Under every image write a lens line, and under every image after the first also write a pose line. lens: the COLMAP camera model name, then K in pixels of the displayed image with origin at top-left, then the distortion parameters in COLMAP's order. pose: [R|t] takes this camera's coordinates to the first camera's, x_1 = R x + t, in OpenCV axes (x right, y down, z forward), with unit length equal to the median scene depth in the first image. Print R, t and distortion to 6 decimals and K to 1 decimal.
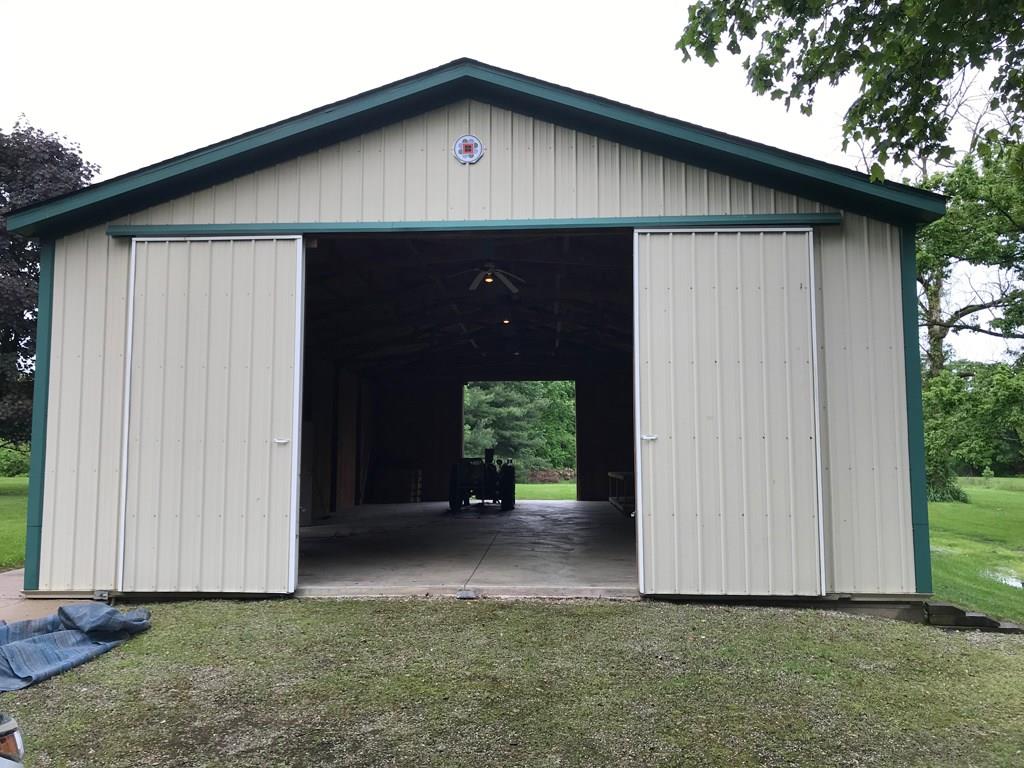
lens RADIAL K [[829.5, 0, 511.1], [0, 829.5, 383.5], [0, 0, 1]] dist [0.006412, 0.001100]
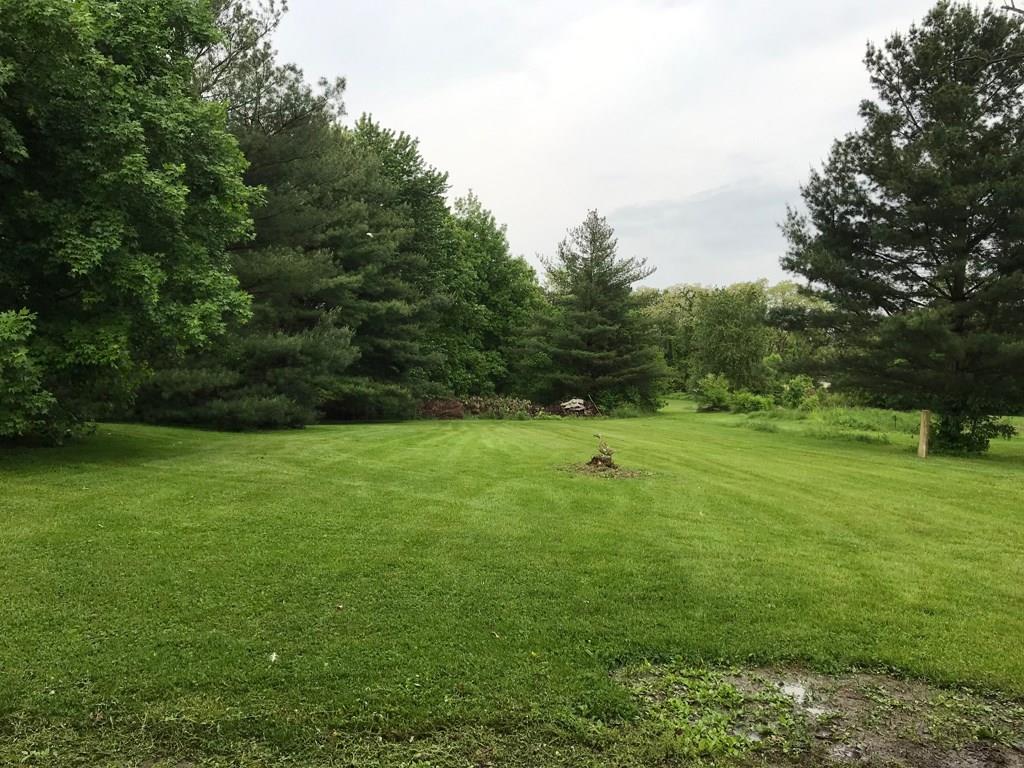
lens RADIAL K [[829.5, 0, 512.3], [0, 829.5, 382.4], [0, 0, 1]] dist [0.006412, 0.001100]
pose [[0.991479, 0.017349, 0.129108, 0.008546], [-0.029143, 0.995513, 0.090030, 0.029312], [-0.126966, -0.093026, 0.987535, 0.352705]]
